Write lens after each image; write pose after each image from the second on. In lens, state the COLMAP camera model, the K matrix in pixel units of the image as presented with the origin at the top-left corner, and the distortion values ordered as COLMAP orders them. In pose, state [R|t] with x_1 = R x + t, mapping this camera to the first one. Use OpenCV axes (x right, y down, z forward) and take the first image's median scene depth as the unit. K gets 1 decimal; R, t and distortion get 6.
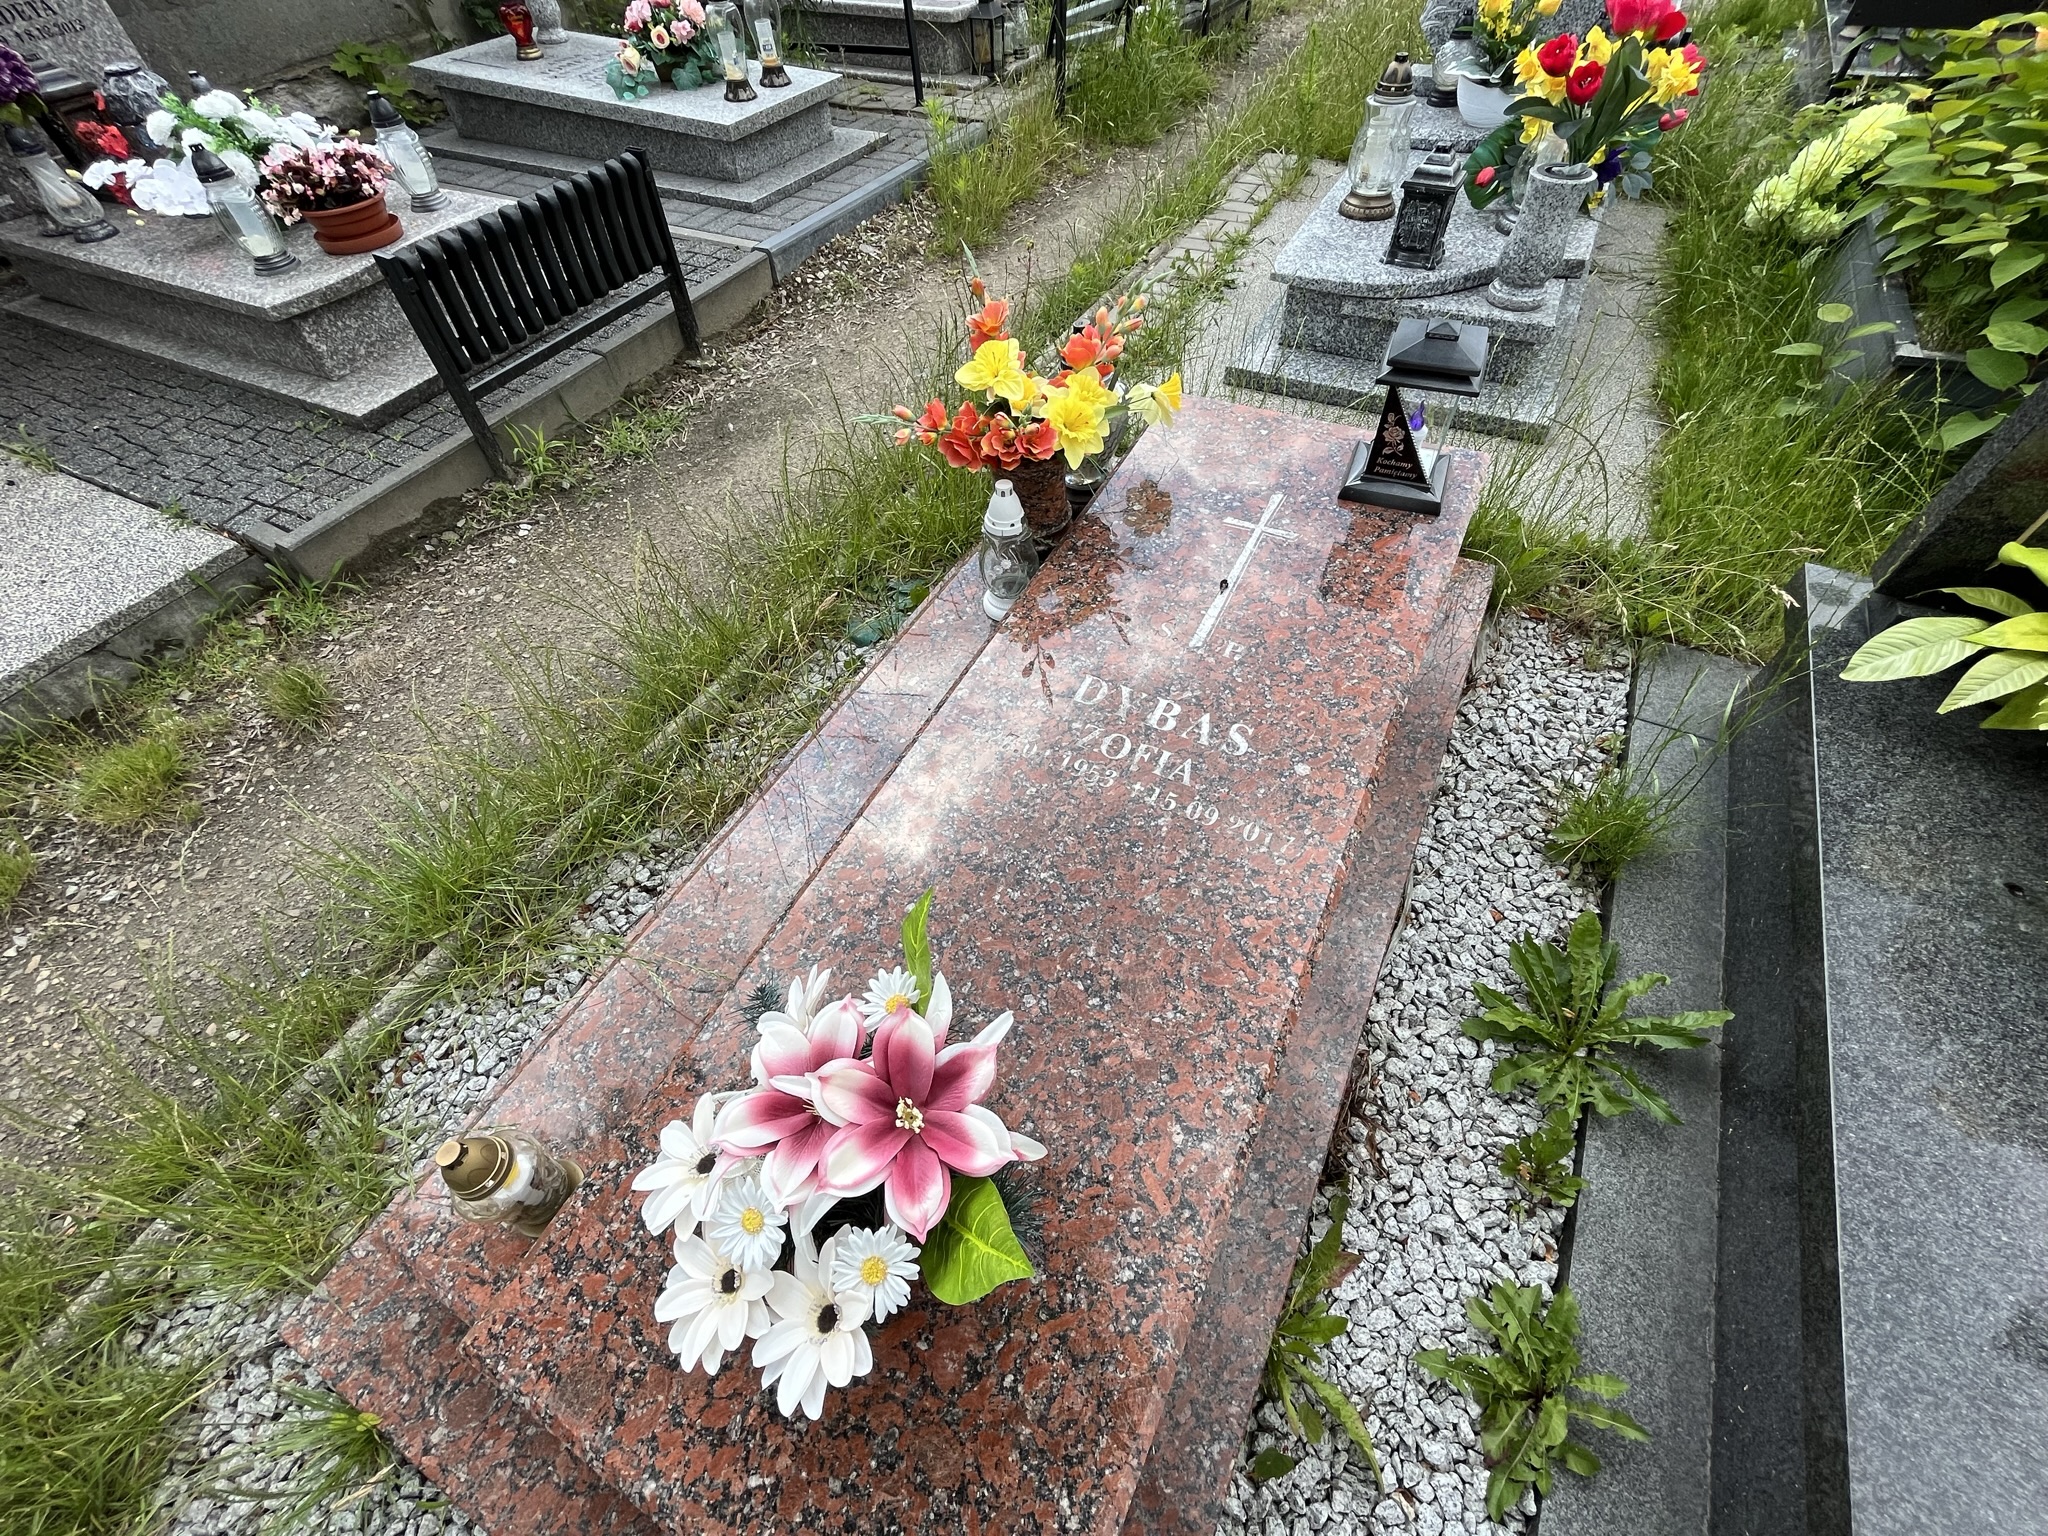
lens RADIAL K [[853.8, 0, 1024.0], [0, 853.8, 768.0], [0, 0, 1]] dist [-0.001091, 0.000095]
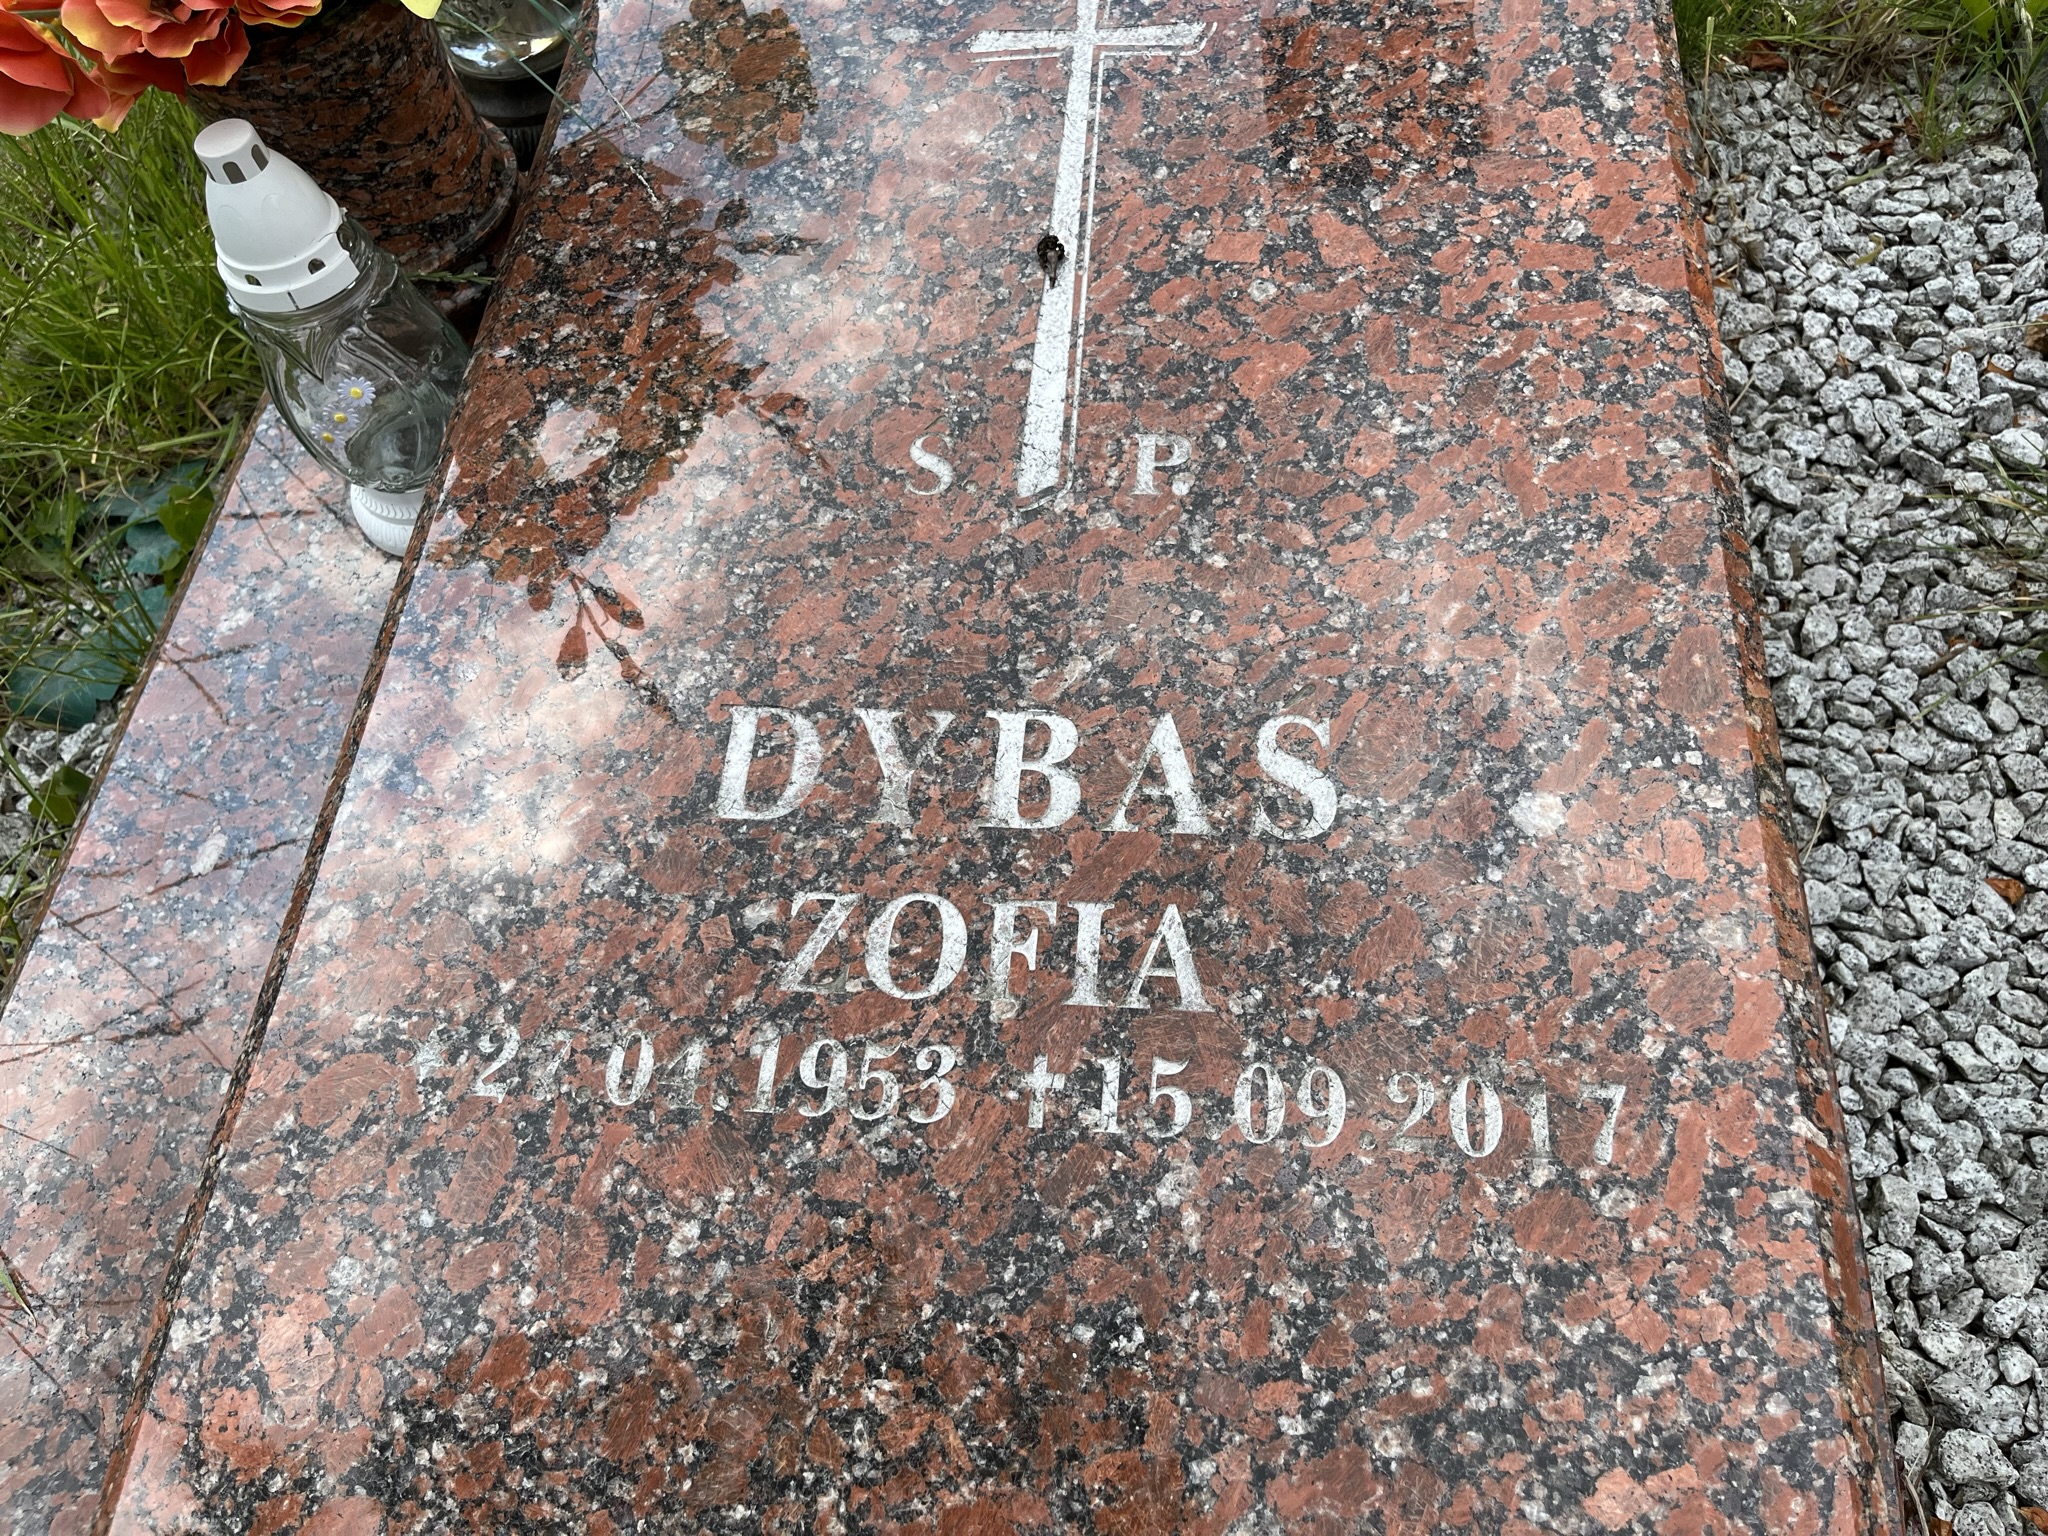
lens RADIAL K [[1576.2, 0, 1028.4], [0, 1576.2, 748.6], [0, 0, 1]] dist [0.085159, -0.128027]
pose [[0.923271, -0.351456, 0.155077, 0.066083], [0.332105, 0.933152, 0.137602, -0.116622], [-0.193072, -0.075542, 0.978272, 0.379976]]
